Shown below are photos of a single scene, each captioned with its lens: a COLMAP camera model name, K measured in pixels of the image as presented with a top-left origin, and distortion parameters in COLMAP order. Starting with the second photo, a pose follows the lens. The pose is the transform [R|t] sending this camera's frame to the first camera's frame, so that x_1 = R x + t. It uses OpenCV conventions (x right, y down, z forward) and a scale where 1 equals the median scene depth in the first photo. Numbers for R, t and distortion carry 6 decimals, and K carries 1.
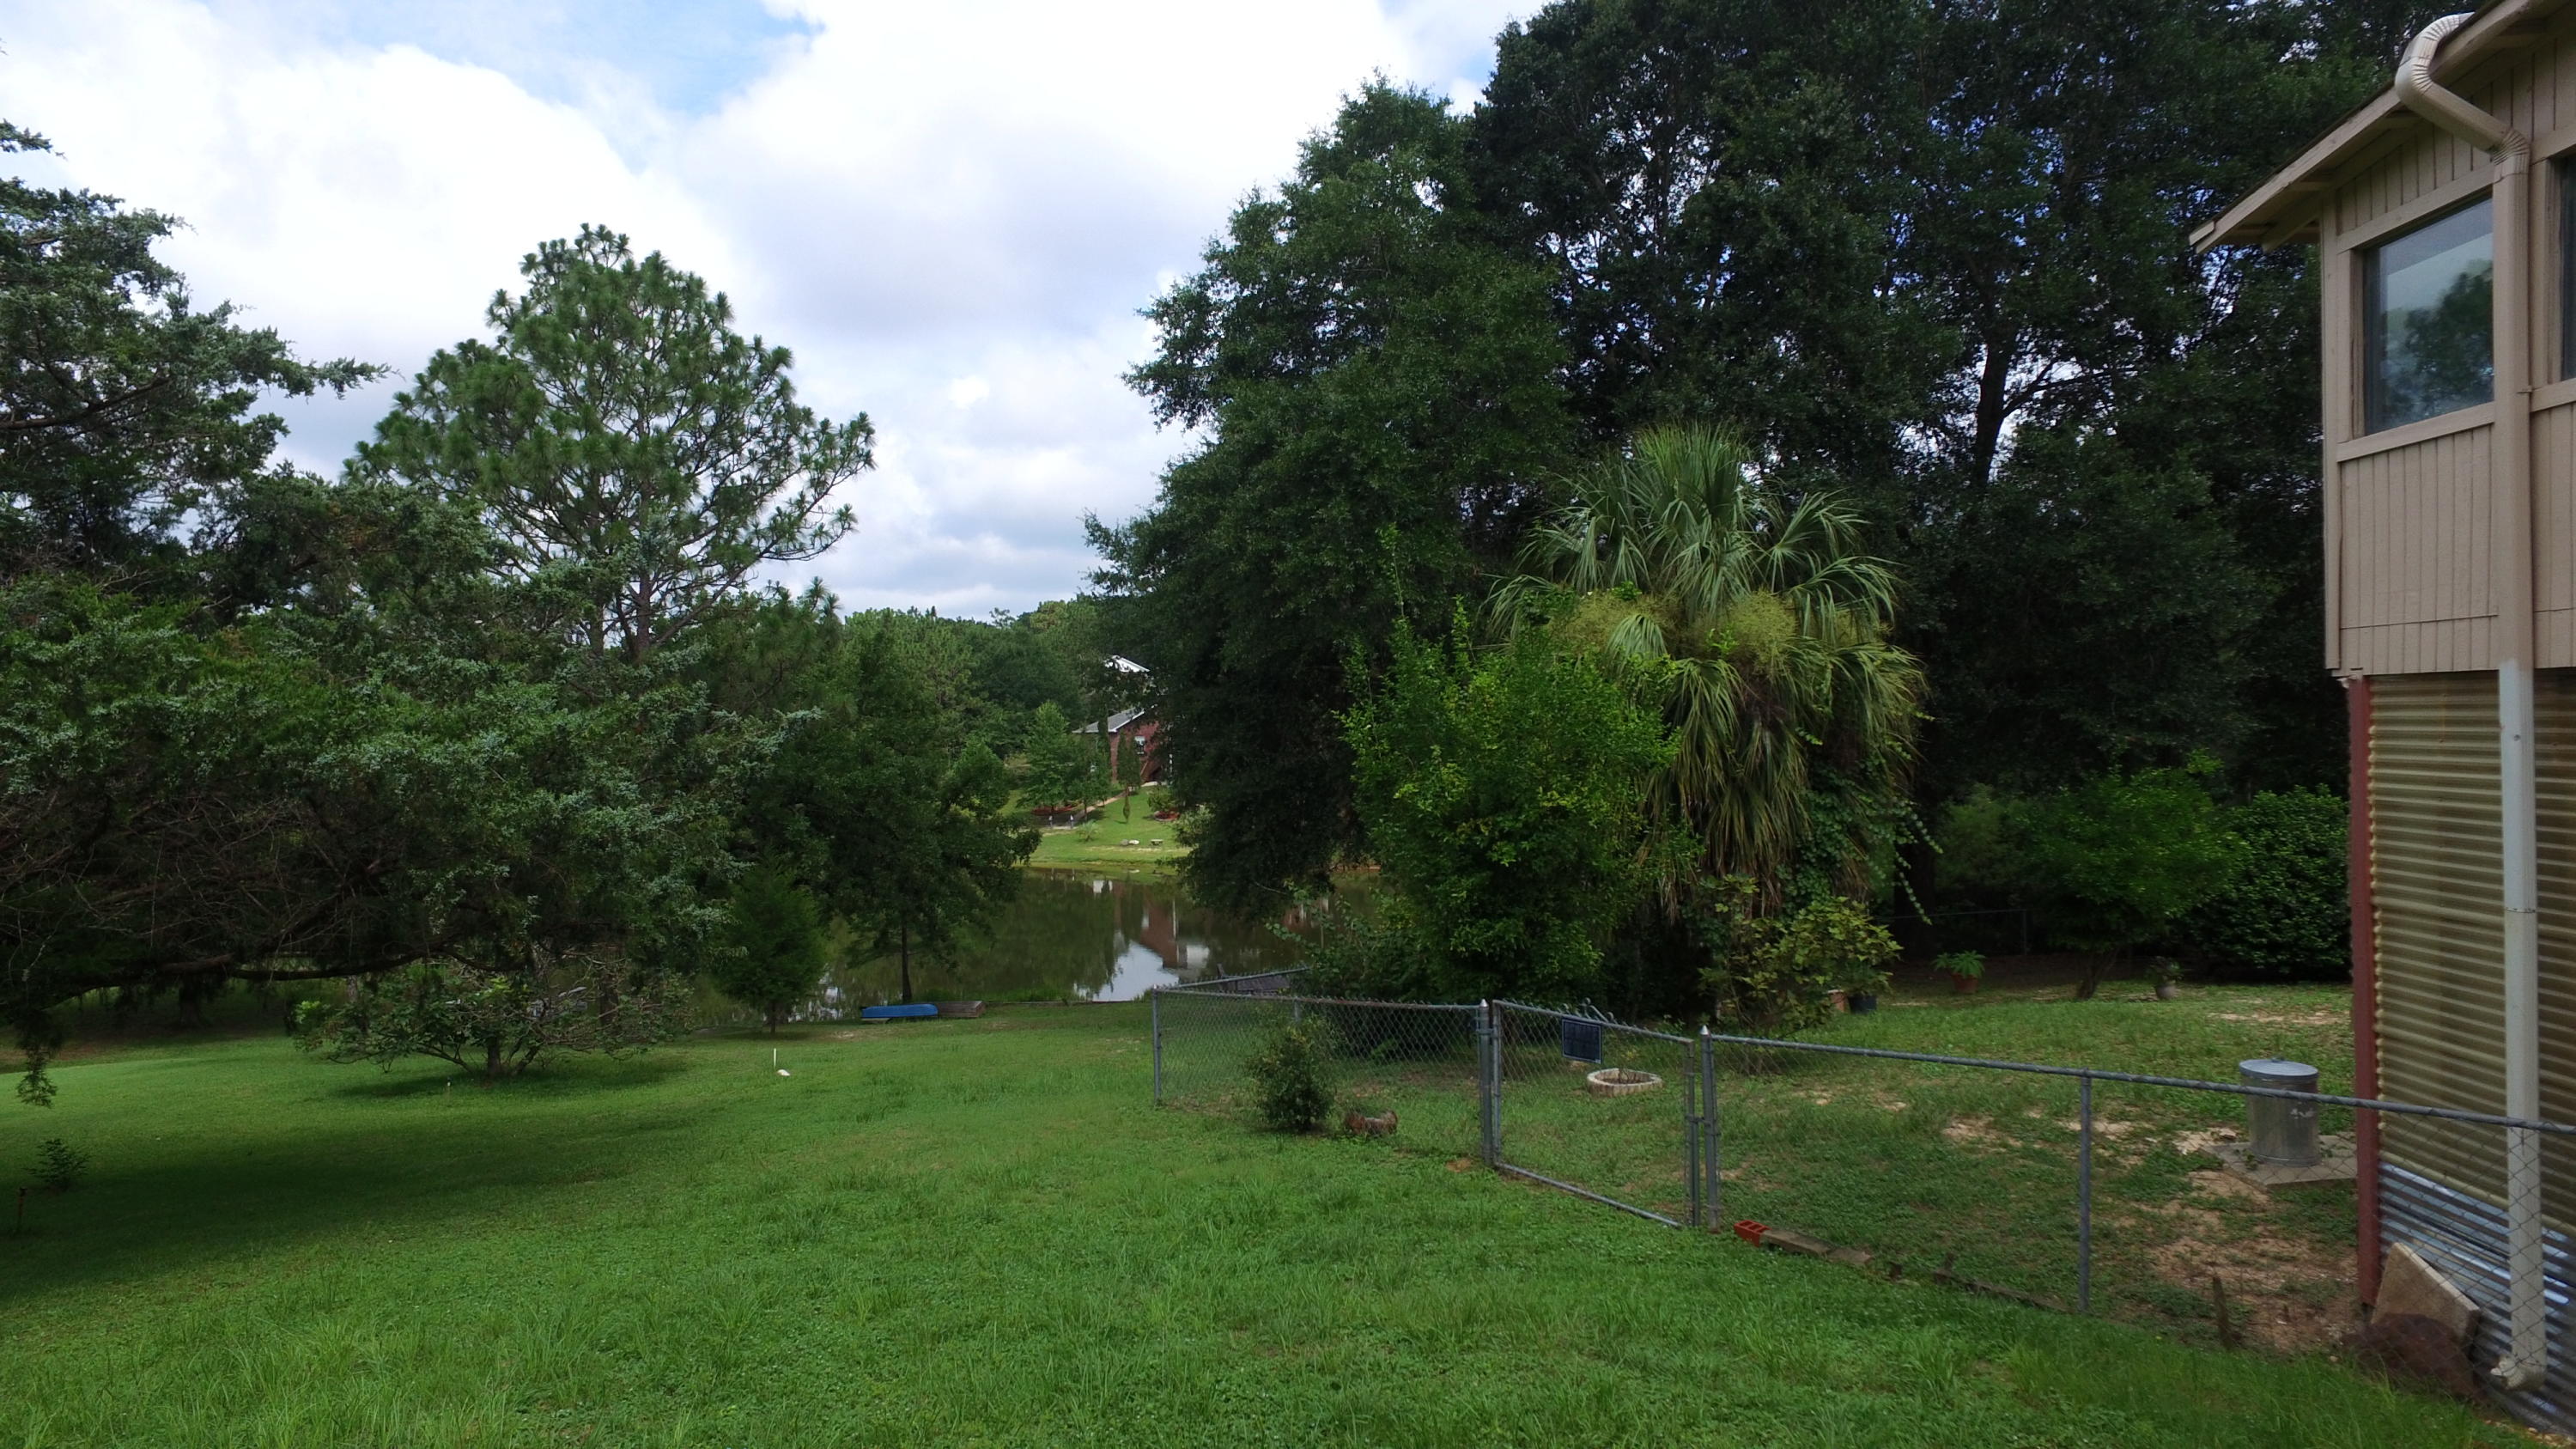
lens RADIAL K [[1490.9, 0, 1294.2], [0, 1490.9, 714.7], [0, 0, 1]] dist [-0.104460, 0.070820]
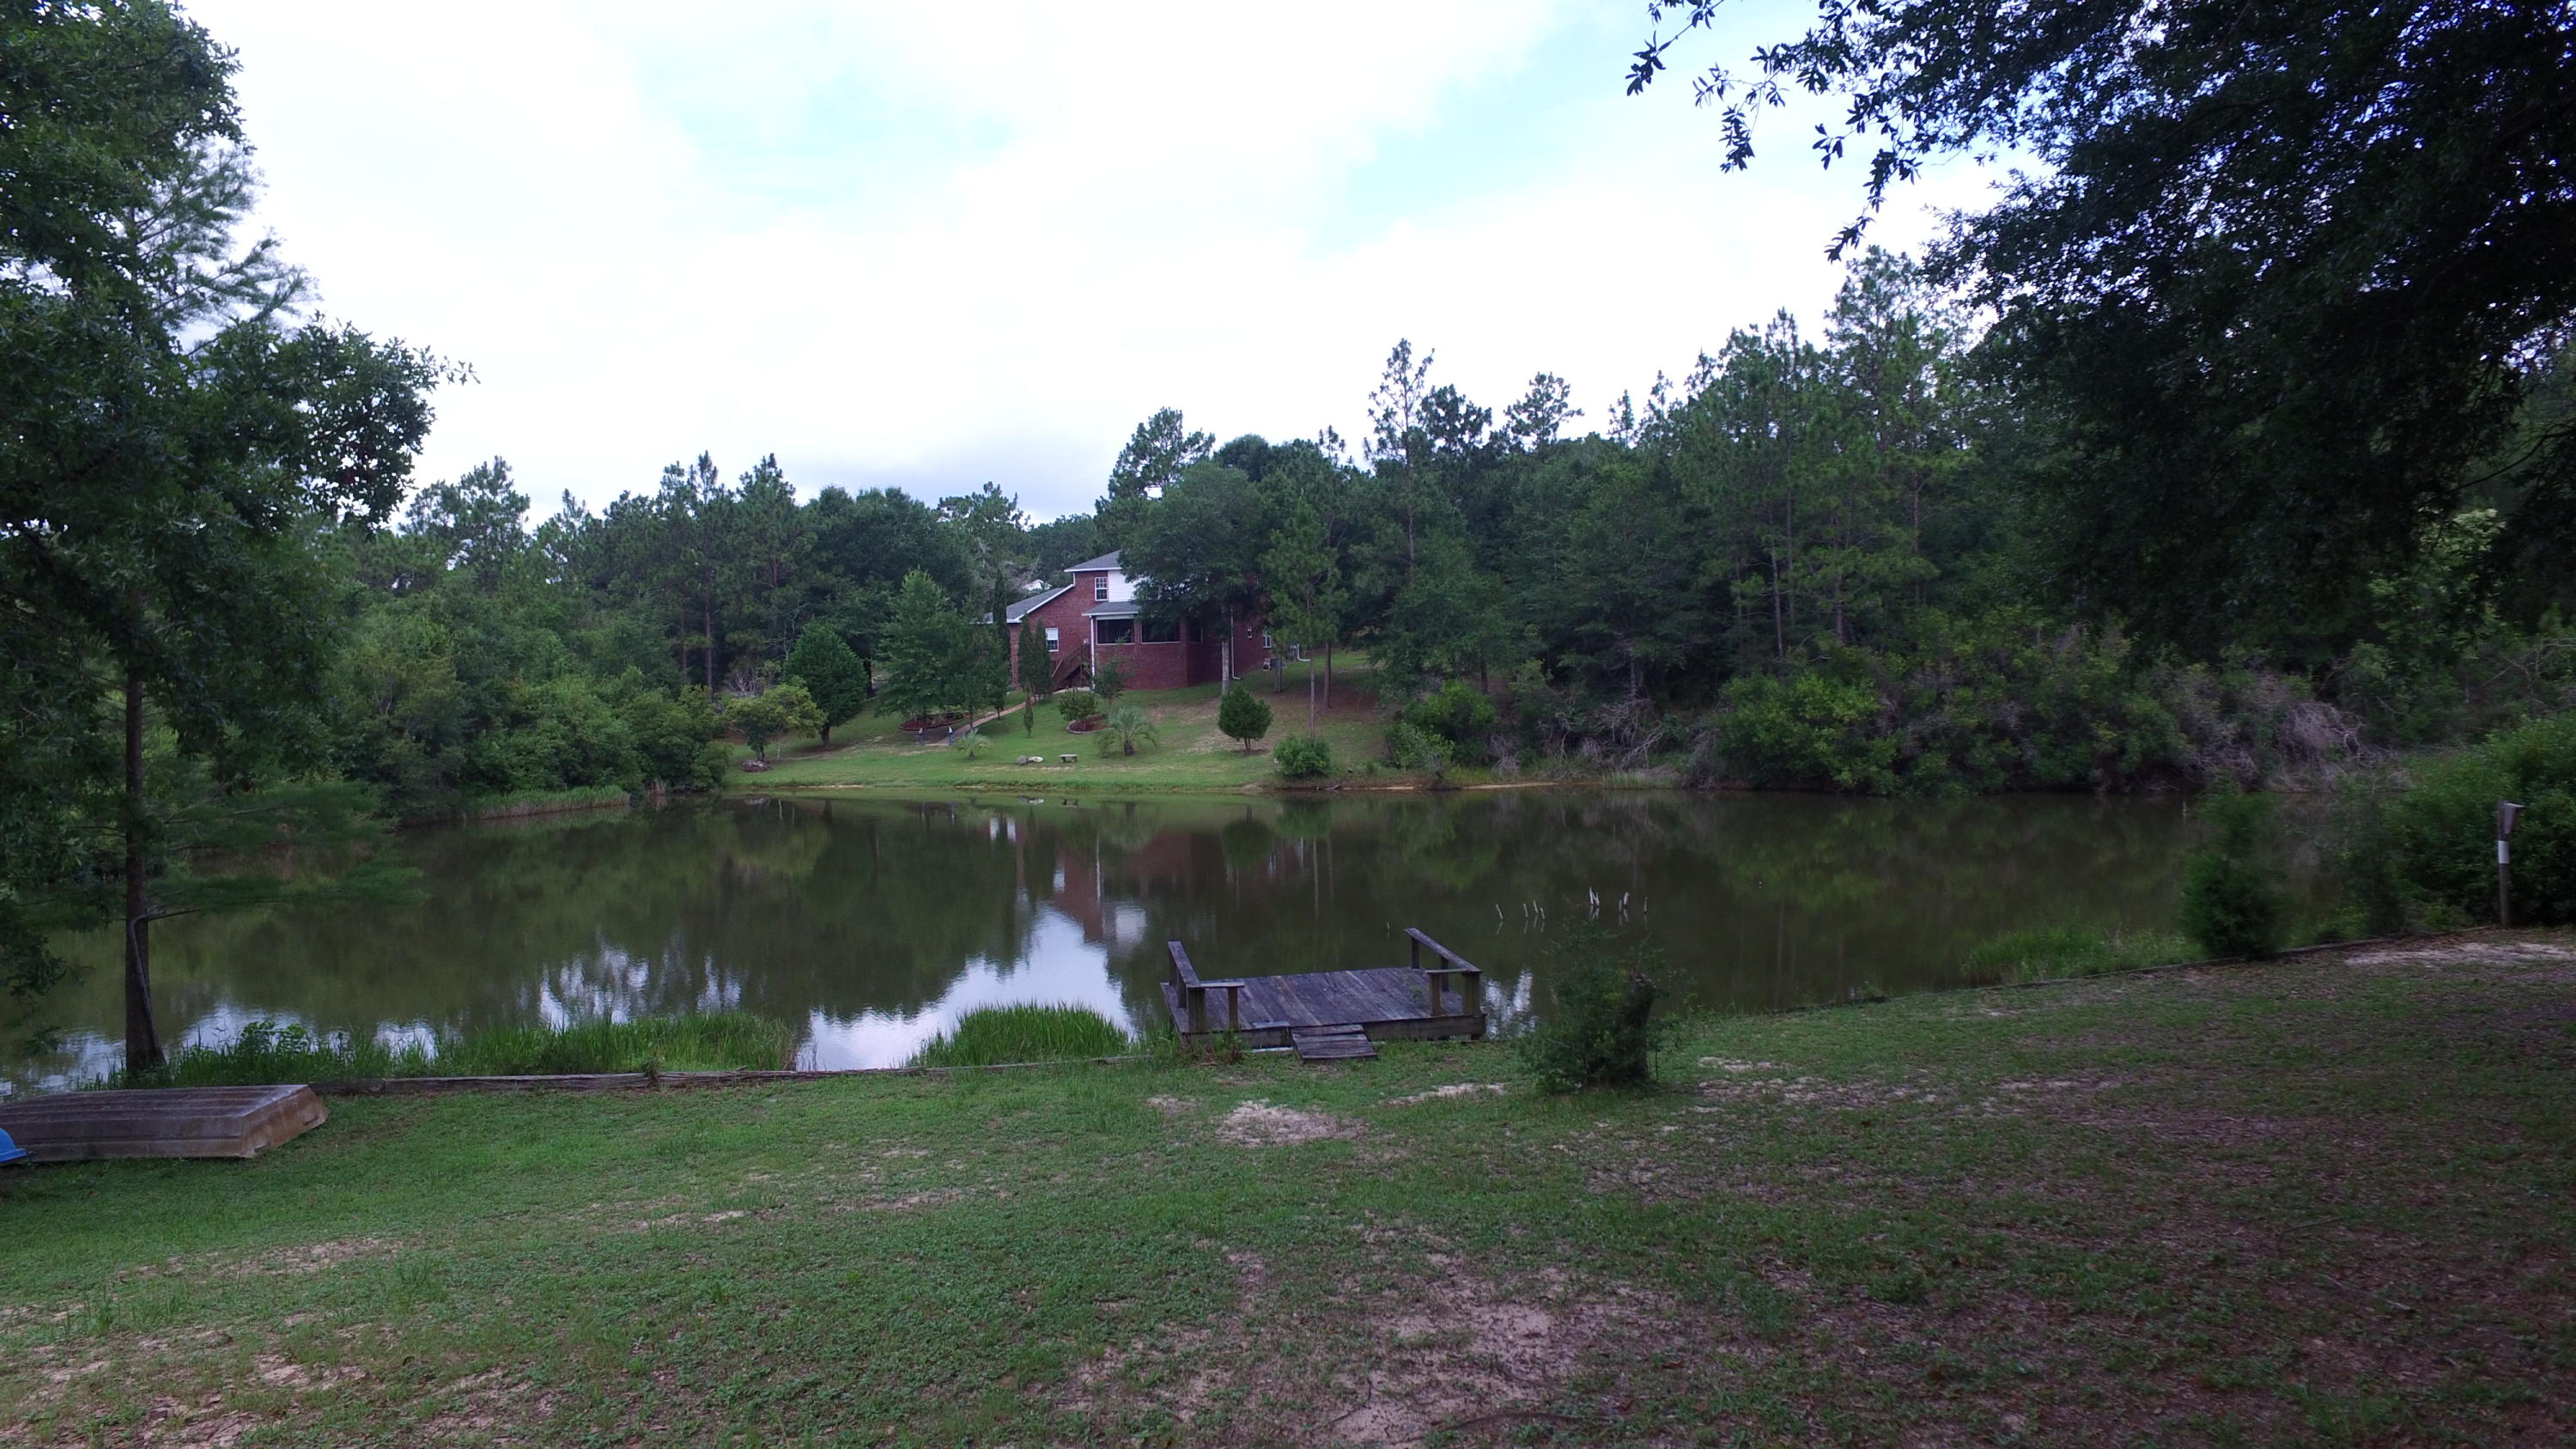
lens RADIAL K [[1490.9, 0, 1283.5], [0, 1490.9, 731.0], [0, 0, 1]] dist [-0.104460, 0.070820]
pose [[0.999395, -0.000661, 0.034778, -0.016458], [-0.000423, 0.999514, 0.031165, 0.047211], [-0.034782, -0.031161, 0.998909, 0.290076]]
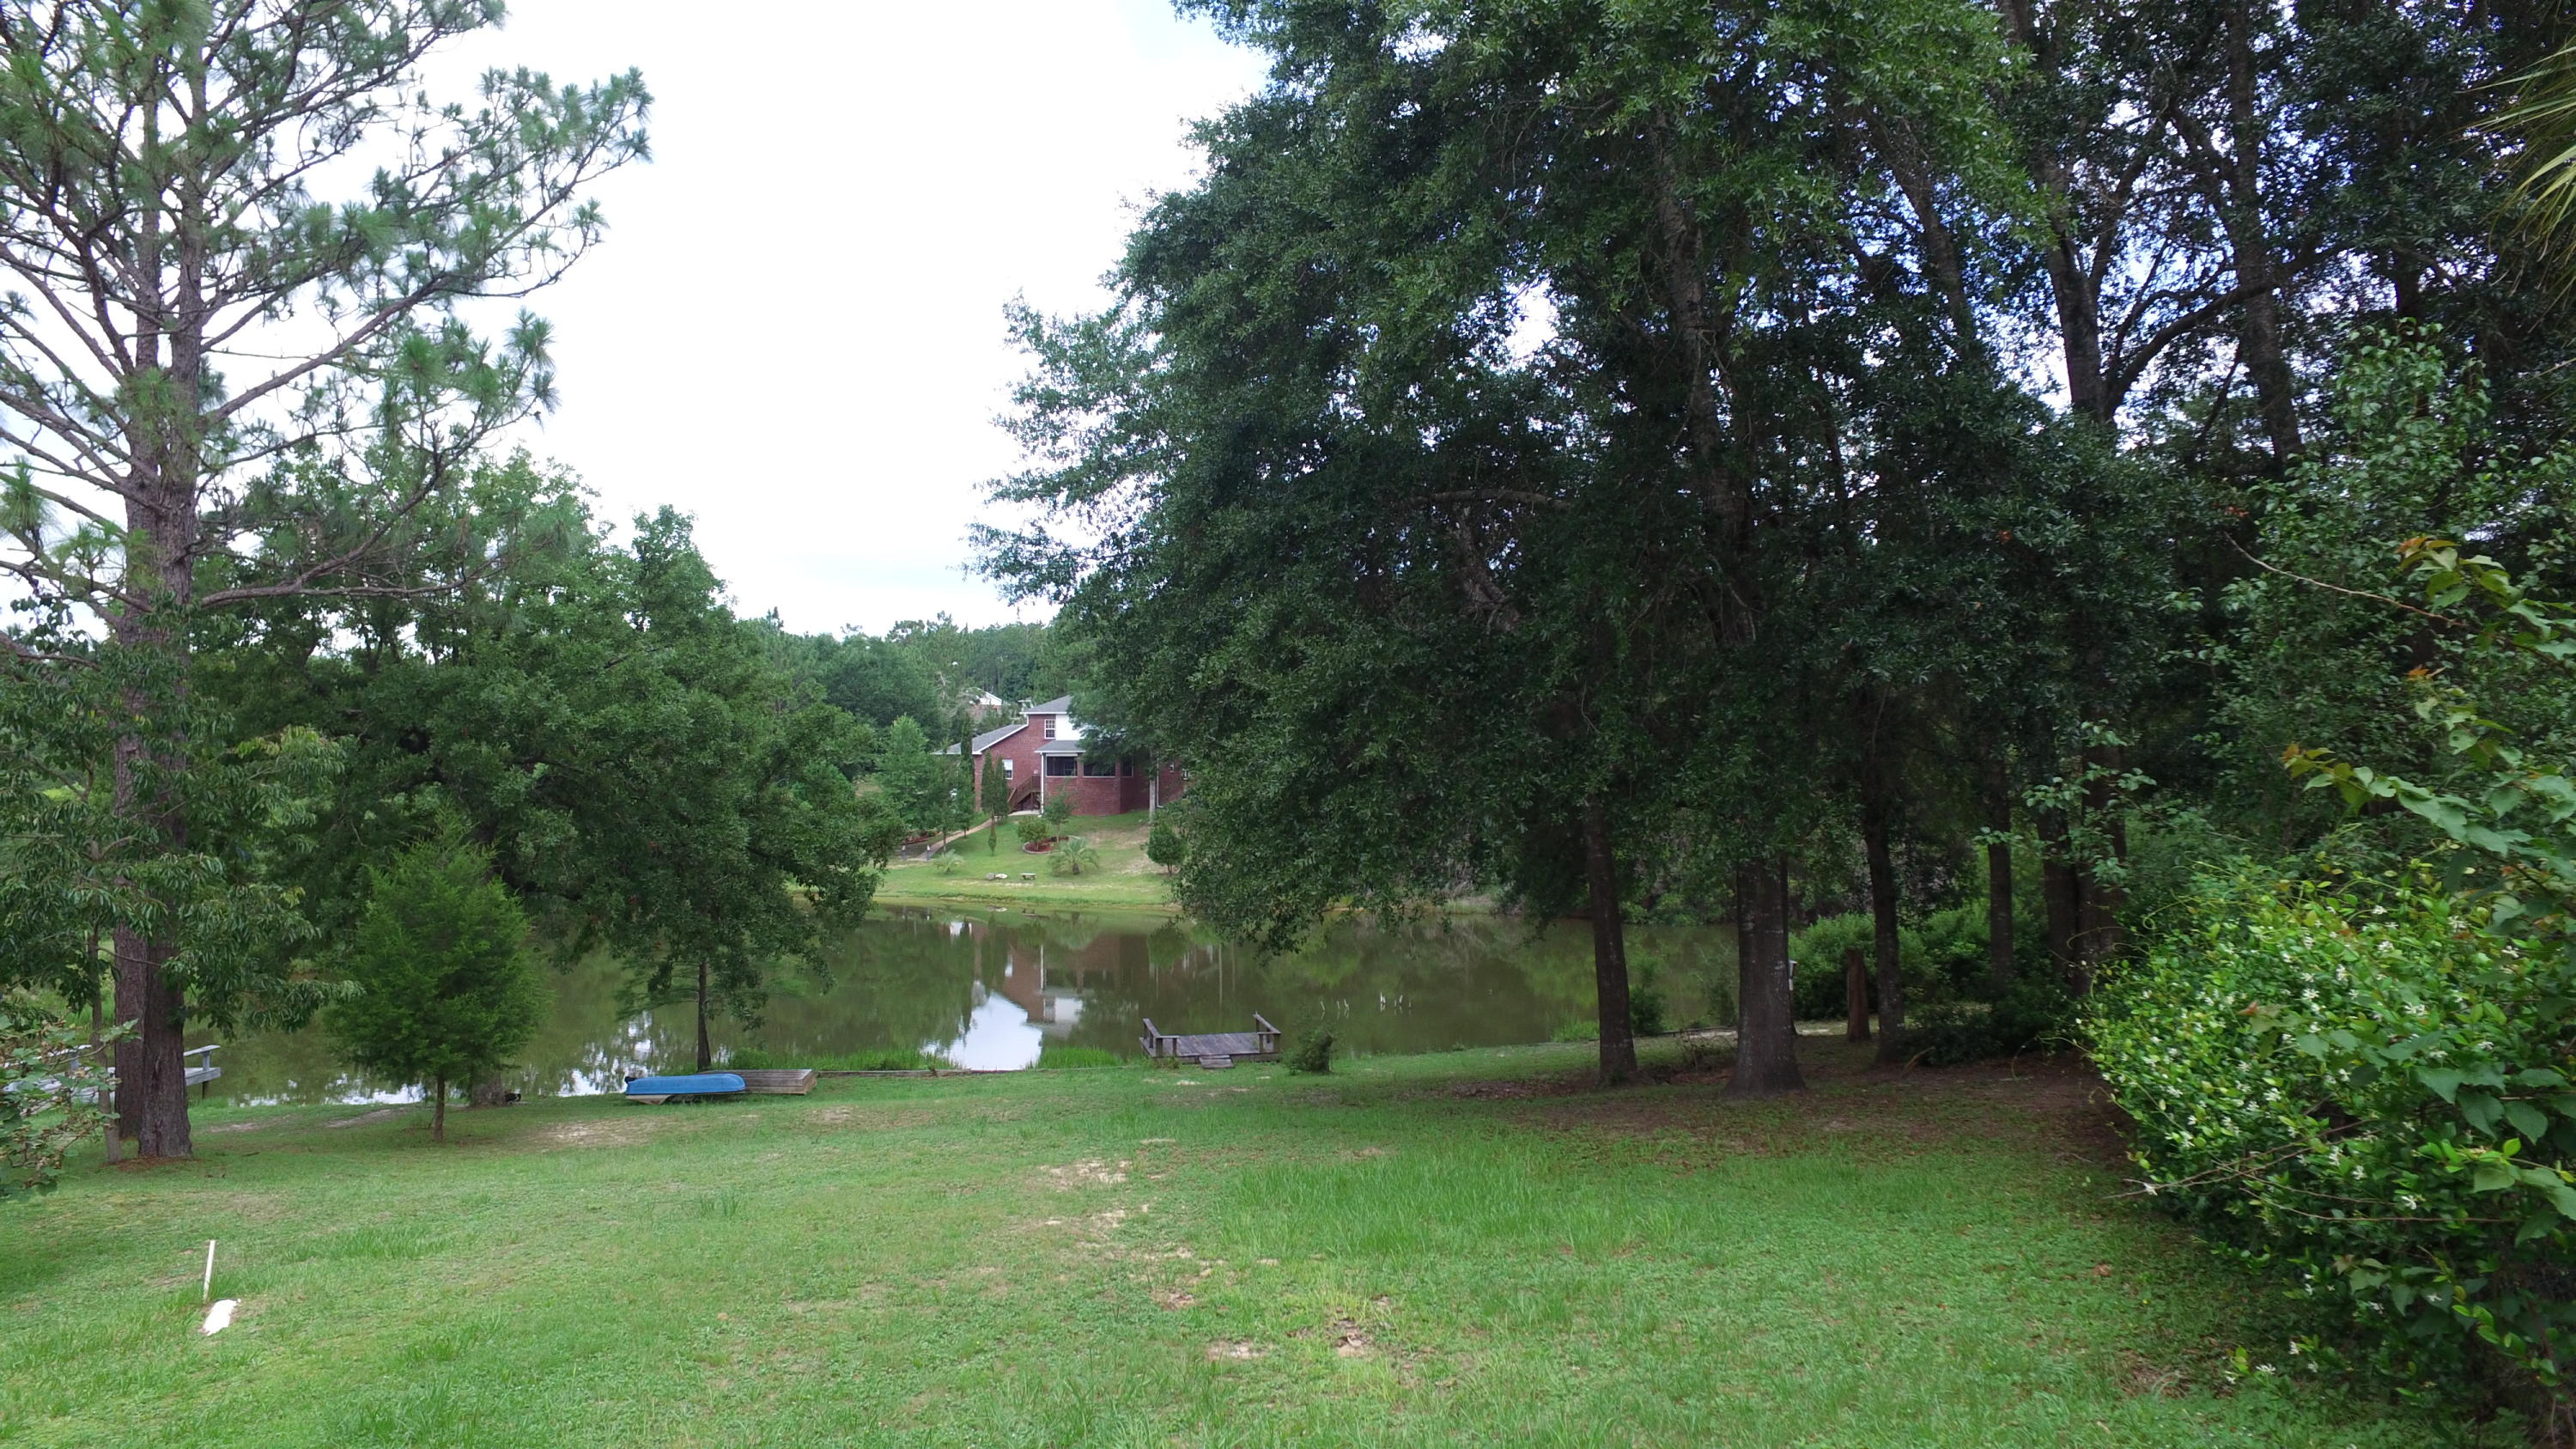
lens RADIAL K [[1490.9, 0, 1280.9], [0, 1490.9, 722.4], [0, 0, 1]] dist [-0.104460, 0.070820]
pose [[0.995731, 0.025956, 0.088577, -0.023101], [-0.023168, 0.999208, -0.032359, 0.018996], [-0.089346, 0.030168, 0.995544, 0.117004]]
